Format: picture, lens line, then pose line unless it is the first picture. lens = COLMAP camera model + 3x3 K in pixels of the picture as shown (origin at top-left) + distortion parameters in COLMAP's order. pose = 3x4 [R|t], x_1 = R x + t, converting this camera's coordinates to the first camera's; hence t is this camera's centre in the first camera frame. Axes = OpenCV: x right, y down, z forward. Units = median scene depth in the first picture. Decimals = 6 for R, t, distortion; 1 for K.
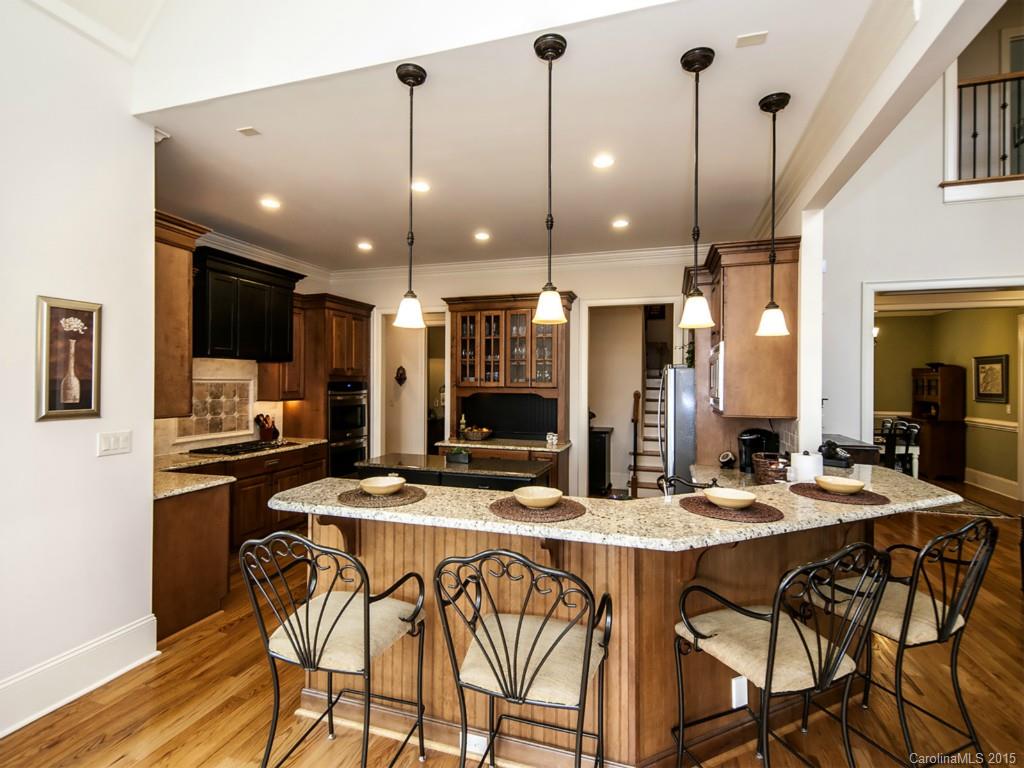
lens RADIAL K [[519.5, 0, 512.4], [0, 519.5, 379.6], [0, 0, 1]] dist [0.002248, 0.000642]
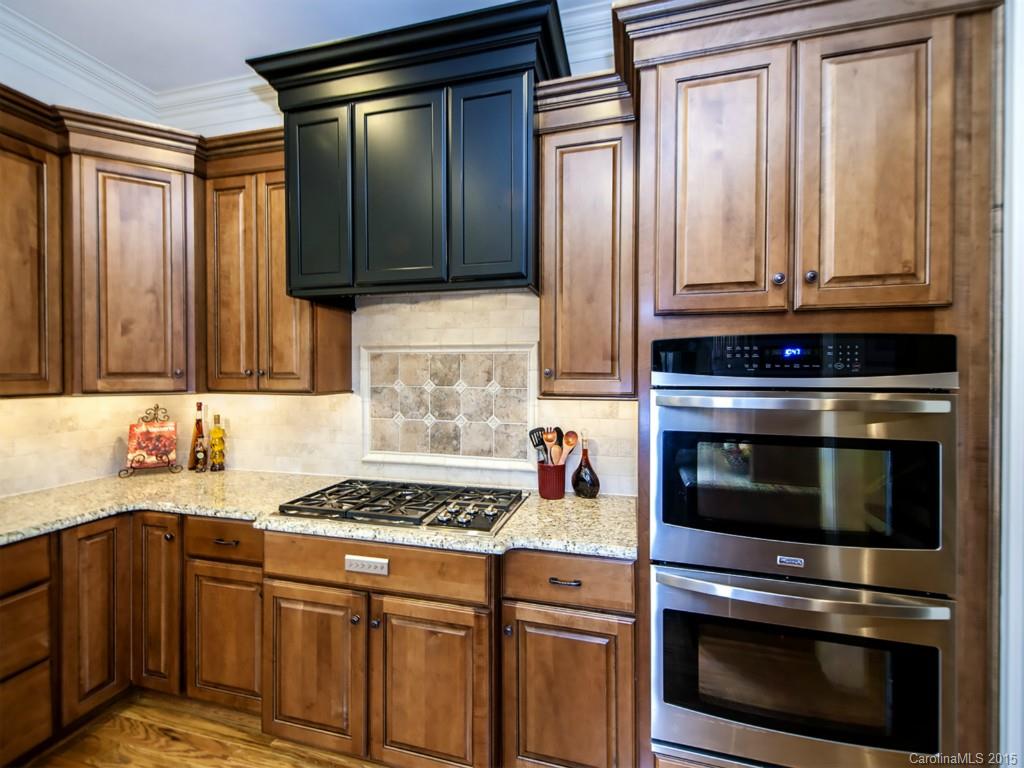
lens RADIAL K [[424.9, 0, 515.4], [0, 424.9, 374.9], [0, 0, 1]] dist [-0.001884, -0.000863]
pose [[0.050964, 0.002965, -0.998696, -0.161270], [0.002896, 0.999991, 0.003116, 0.025484], [0.998696, -0.003051, 0.050955, 1.039517]]
